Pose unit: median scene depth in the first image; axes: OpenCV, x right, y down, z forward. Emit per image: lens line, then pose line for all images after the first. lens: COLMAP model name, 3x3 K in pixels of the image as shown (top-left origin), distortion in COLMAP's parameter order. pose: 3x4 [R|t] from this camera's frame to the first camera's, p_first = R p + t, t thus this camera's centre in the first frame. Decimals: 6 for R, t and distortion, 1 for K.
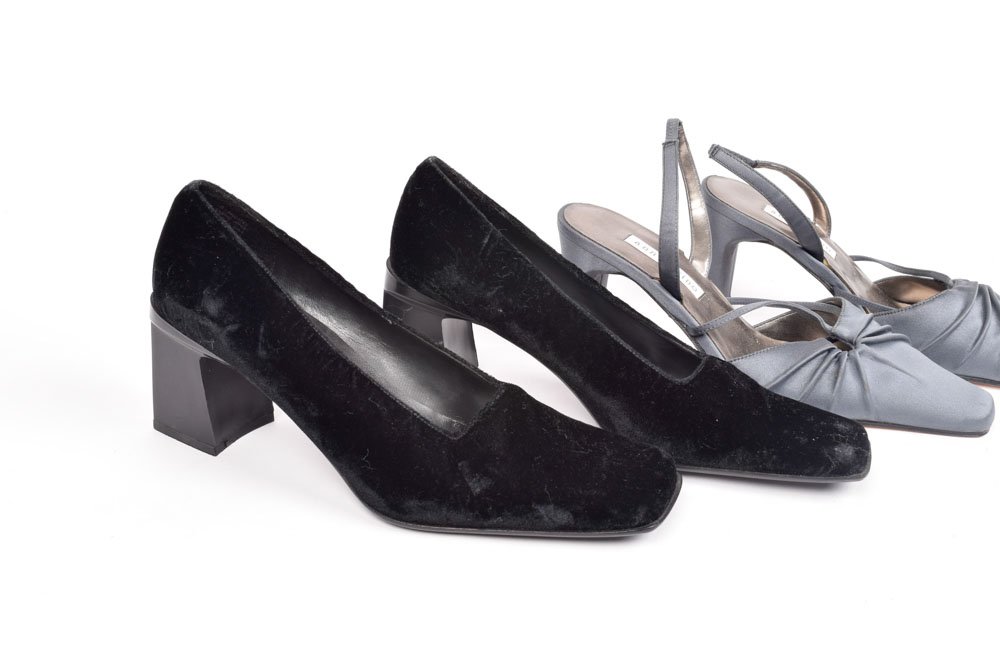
lens RADIAL K [[1218.3, 0, 500.3], [0, 1218.3, 335.0], [0, 0, 1]] dist [-0.003847, 0.000000]
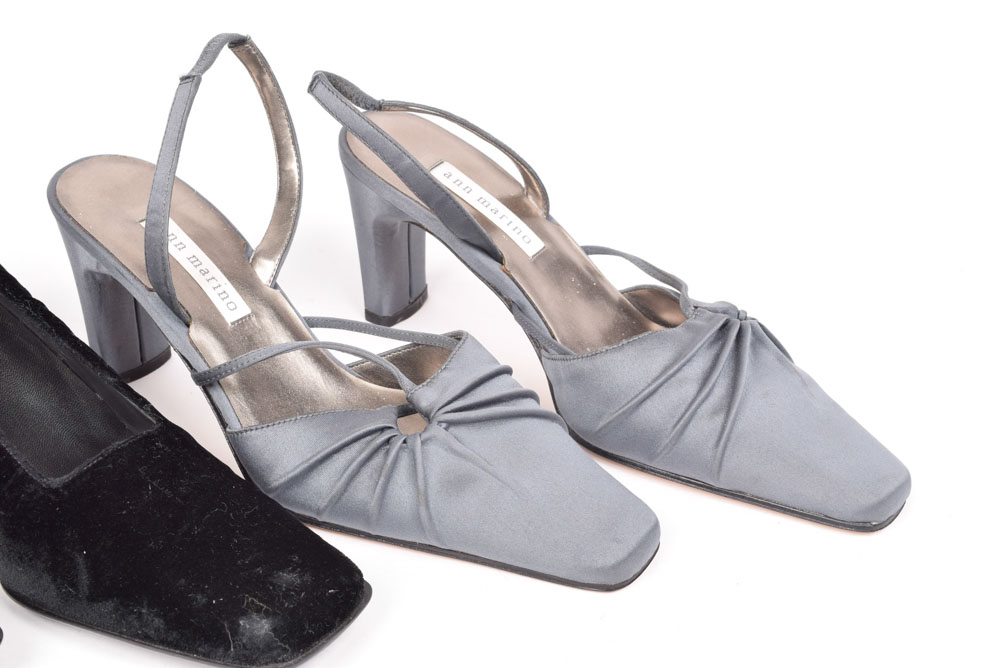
lens RADIAL K [[1557.6, 0, 499.8], [0, 1557.6, 333.0], [0, 0, 1]] dist [0.013564, 0.000000]
pose [[0.971208, 0.076012, -0.225781, 0.495861], [-0.048527, 0.990984, 0.124885, -0.137044], [0.233238, -0.110332, 0.966140, 0.241964]]
